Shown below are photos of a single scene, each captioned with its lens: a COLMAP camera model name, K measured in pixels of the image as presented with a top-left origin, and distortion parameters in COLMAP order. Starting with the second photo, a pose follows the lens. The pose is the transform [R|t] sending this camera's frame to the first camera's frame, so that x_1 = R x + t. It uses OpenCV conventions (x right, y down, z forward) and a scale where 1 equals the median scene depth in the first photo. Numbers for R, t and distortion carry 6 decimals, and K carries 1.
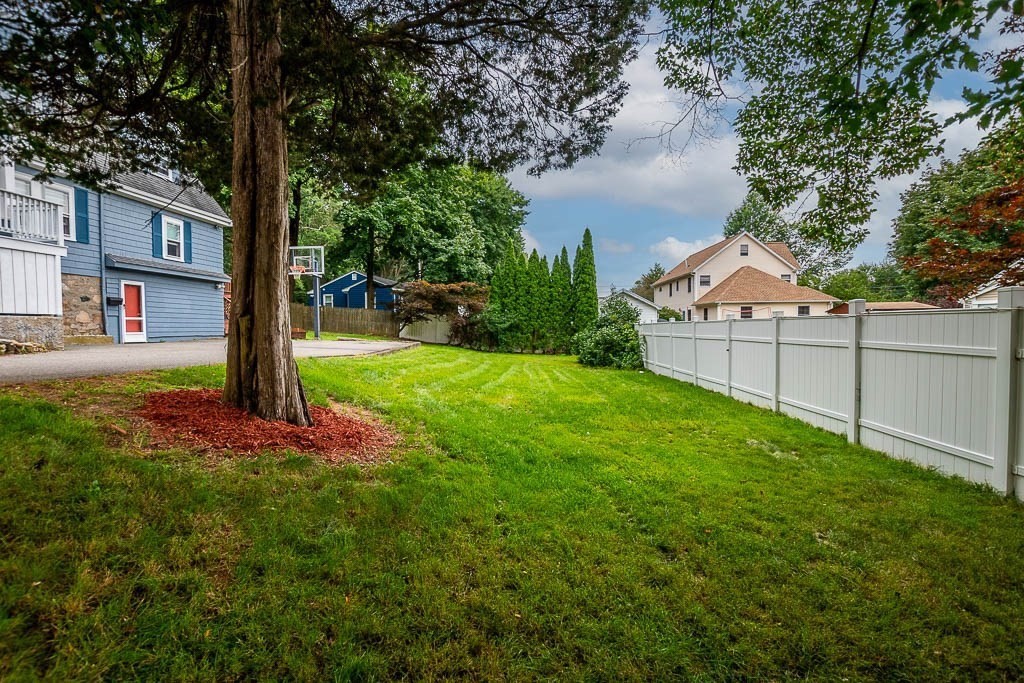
lens RADIAL K [[451.2, 0, 508.9], [0, 451.2, 341.1], [0, 0, 1]] dist [-0.028268, 0.000143]
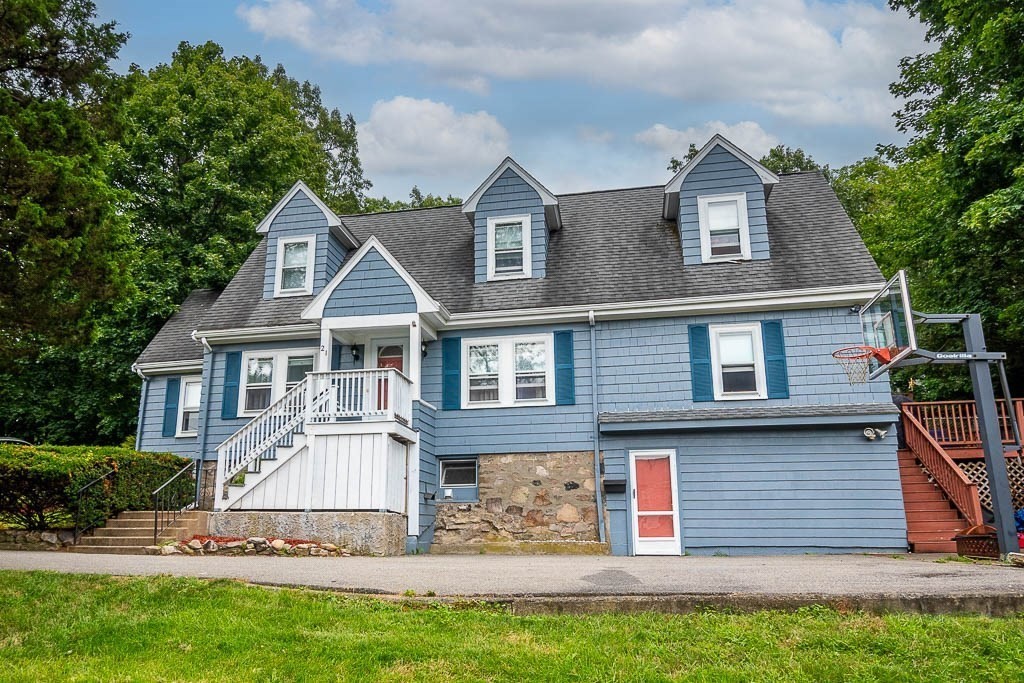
lens RADIAL K [[735.7, 0, 474.9], [0, 735.7, 387.6], [0, 0, 1]] dist [-0.001120, 0.006379]
pose [[-0.141635, -0.208699, -0.967669, 0.157174], [-0.031694, 0.977979, -0.206284, -0.004911], [0.989411, 0.001452, -0.145131, 0.880771]]
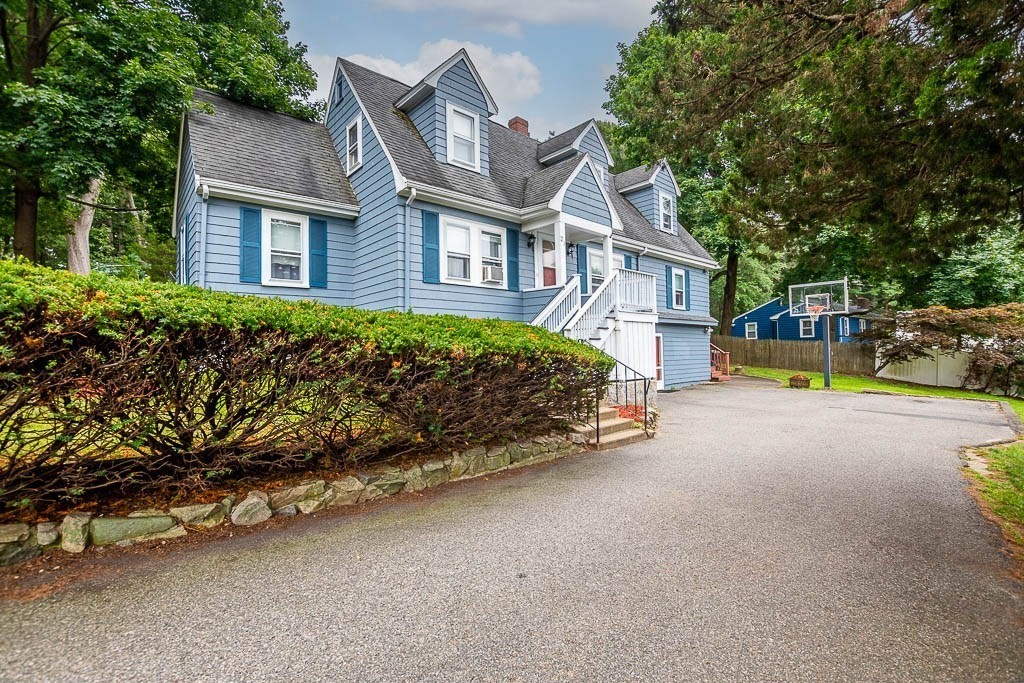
lens RADIAL K [[451.2, 0, 509.1], [0, 451.2, 350.0], [0, 0, 1]] dist [-0.028268, 0.000143]
pose [[0.716199, -0.007780, -0.697853, -0.332116], [-0.010160, 0.999716, -0.021572, -0.065080], [0.697823, 0.022539, 0.715916, -0.033971]]
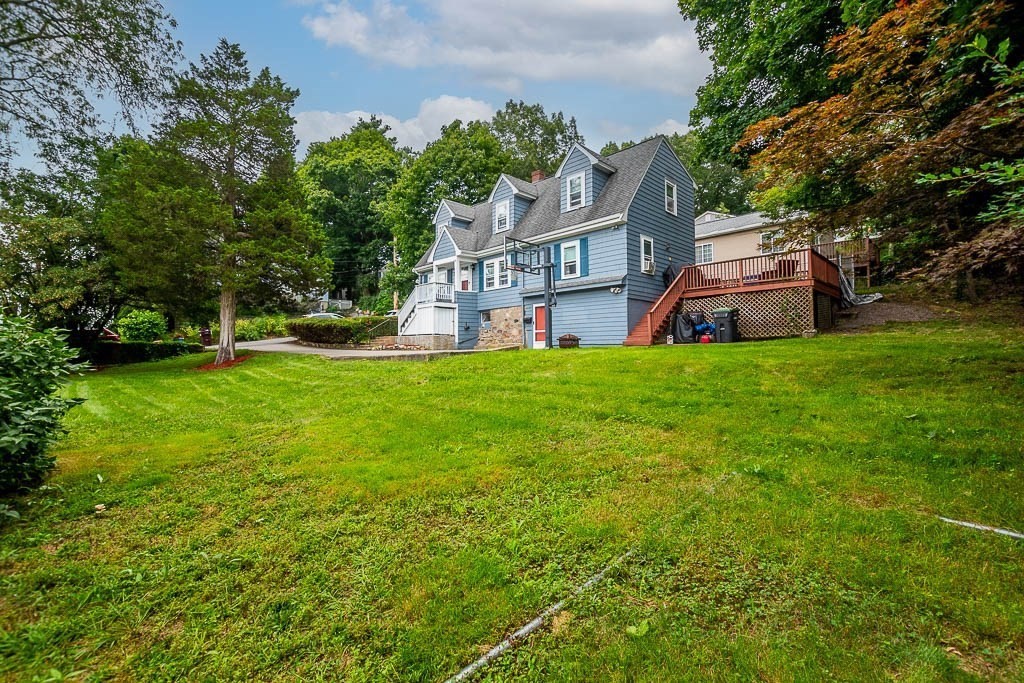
lens RADIAL K [[451.2, 0, 501.2], [0, 451.2, 341.9], [0, 0, 1]] dist [-0.028268, 0.000143]
pose [[-0.690339, 0.002217, -0.723483, 0.230984], [-0.008465, 0.999902, 0.011141, -0.031258], [0.723436, 0.013816, -0.690253, 1.818458]]
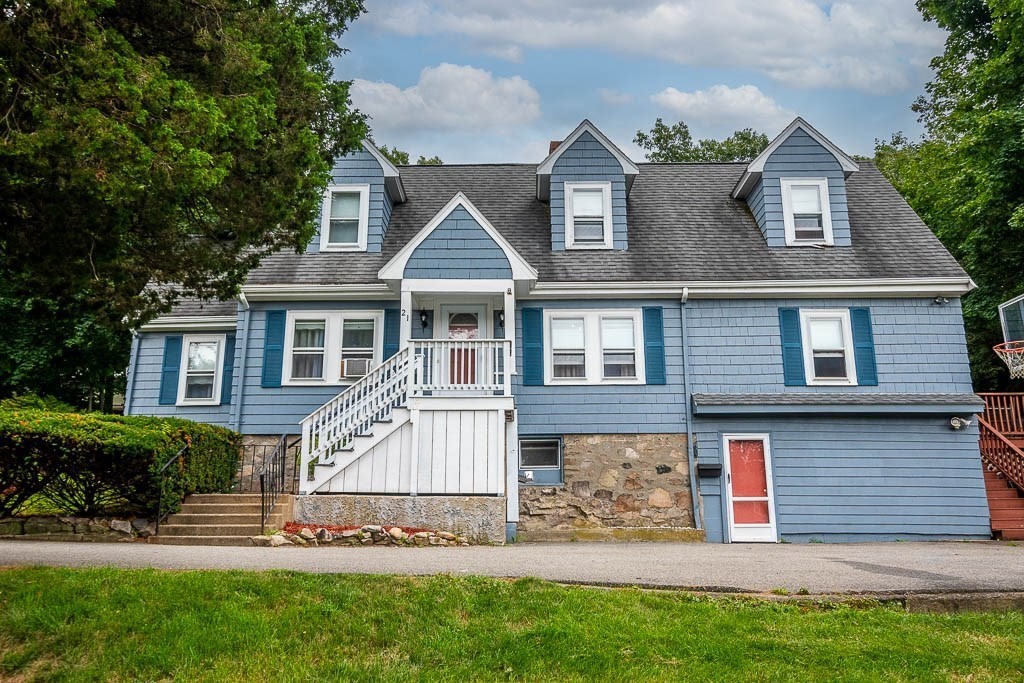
lens RADIAL K [[777.9, 0, 509.0], [0, 777.9, 350.4], [0, 0, 1]] dist [0.011830, 0.002881]
pose [[0.049612, -0.220272, -0.974176, 0.153292], [-0.030906, 0.974571, -0.221936, -0.004713], [0.998290, 0.041118, 0.041542, 0.622581]]
